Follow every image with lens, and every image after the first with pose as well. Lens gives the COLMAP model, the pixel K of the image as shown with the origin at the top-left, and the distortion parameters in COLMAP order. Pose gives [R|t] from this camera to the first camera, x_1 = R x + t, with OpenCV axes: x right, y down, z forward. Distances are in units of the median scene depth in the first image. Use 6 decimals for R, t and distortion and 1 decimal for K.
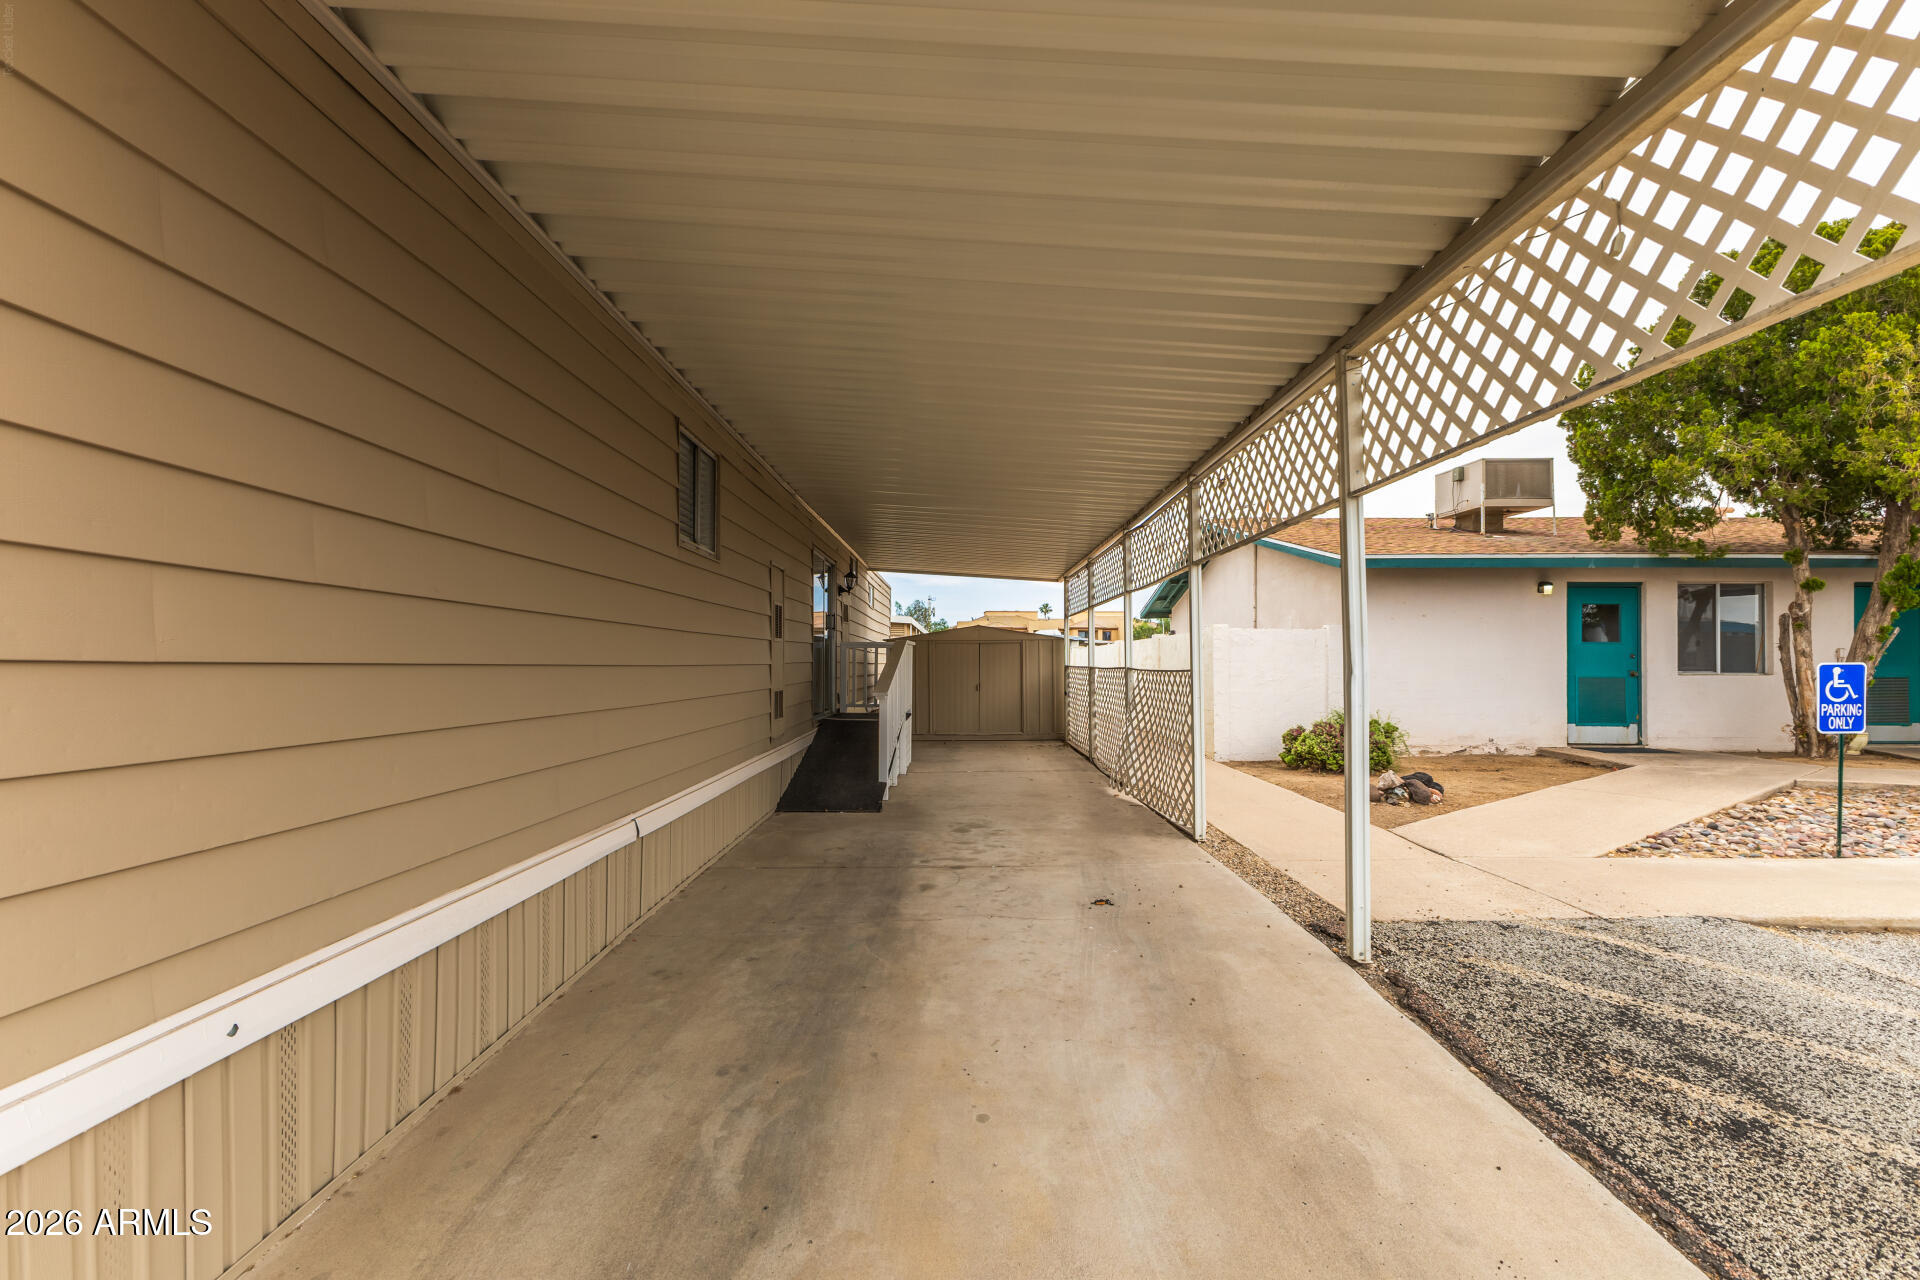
lens RADIAL K [[843.6, 0, 958.7], [0, 843.6, 655.1], [0, 0, 1]] dist [0.011354, -0.007344]
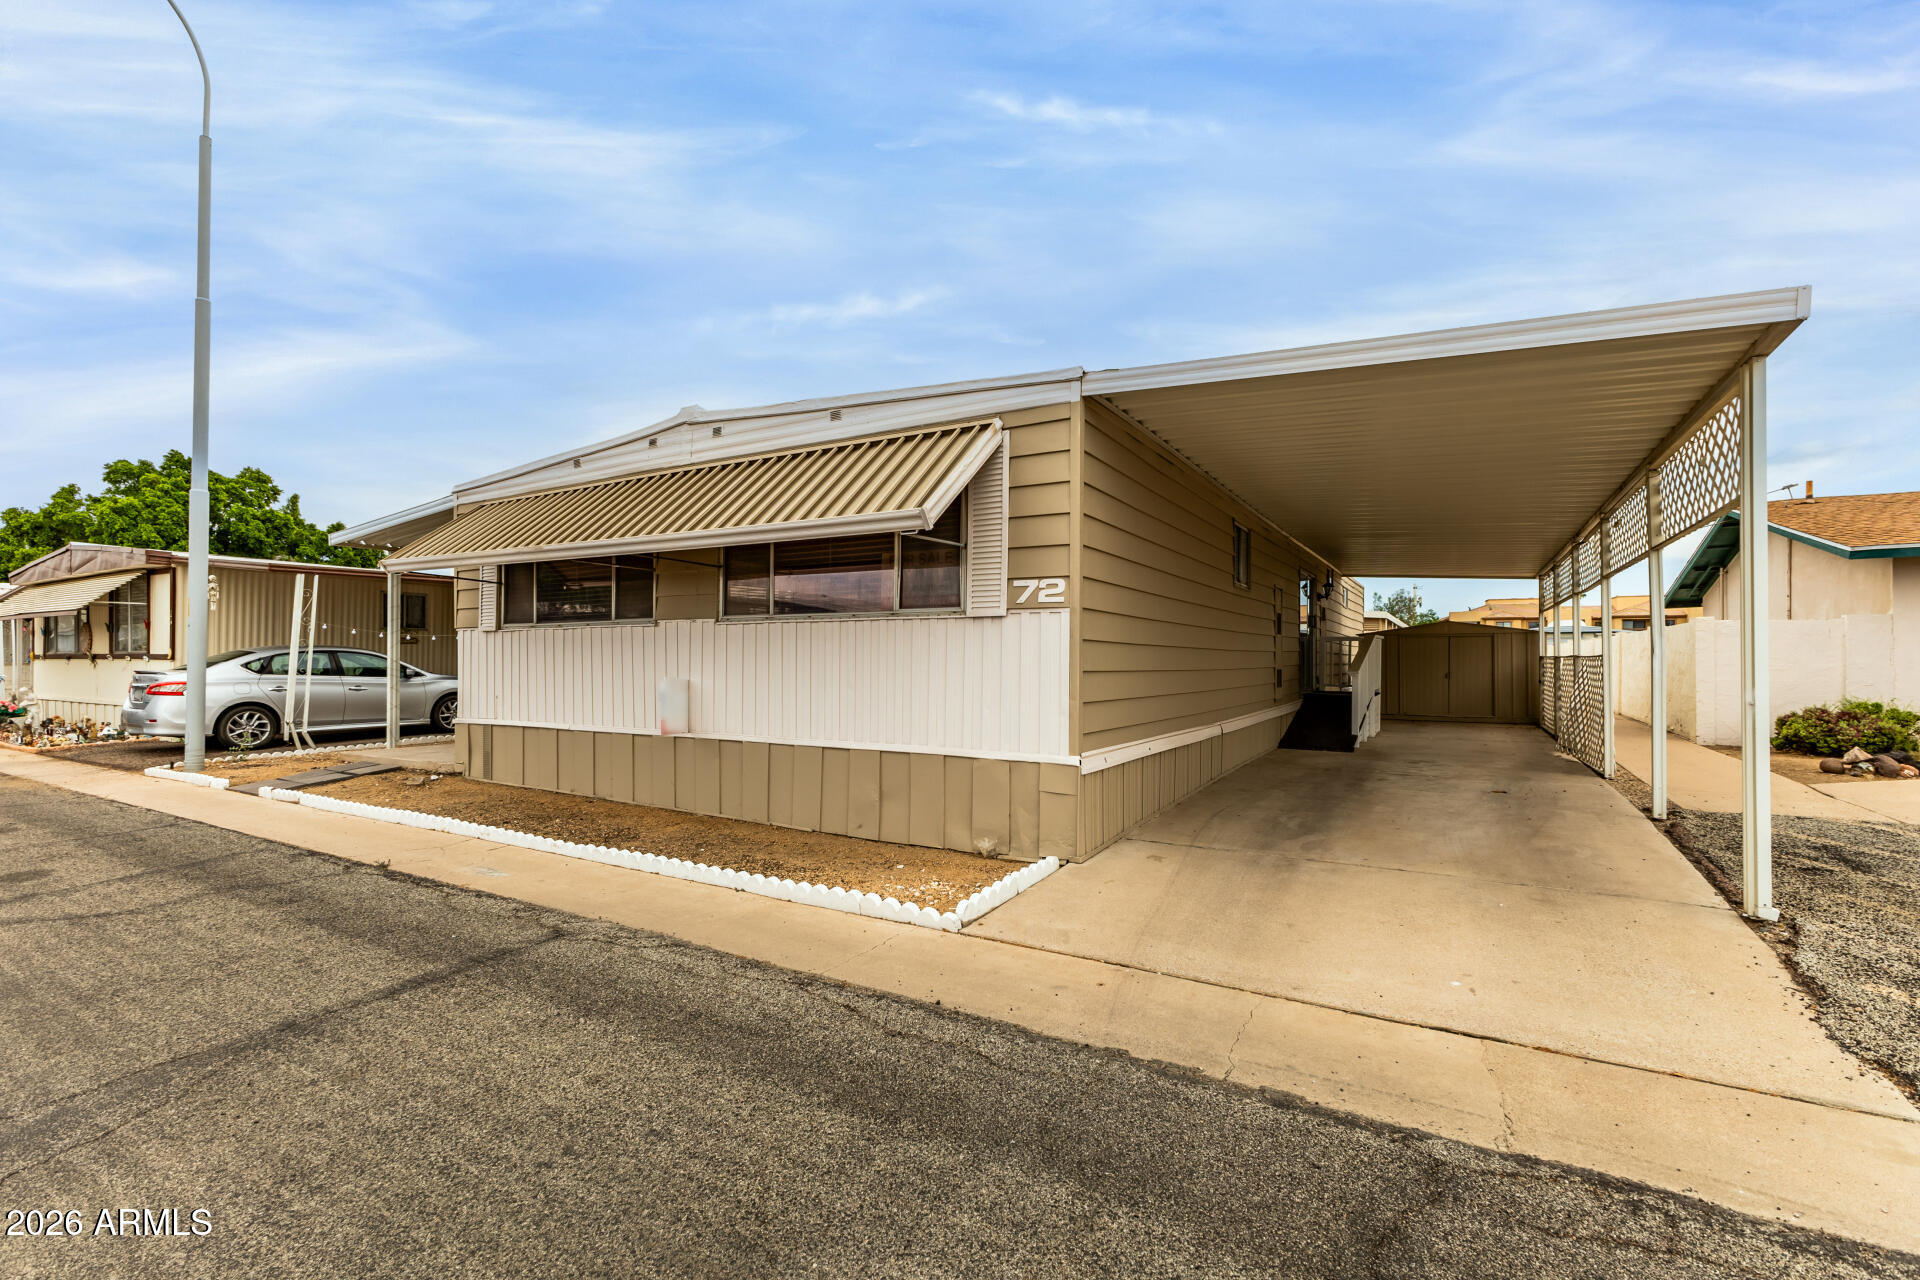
lens RADIAL K [[843.6, 0, 958.7], [0, 843.6, 655.1], [0, 0, 1]] dist [0.011354, -0.007344]
pose [[0.862340, 0.001024, -0.506328, 0.040787], [0.001502, 0.999988, 0.004581, 0.006269], [0.506327, -0.004711, 0.862329, -0.415687]]
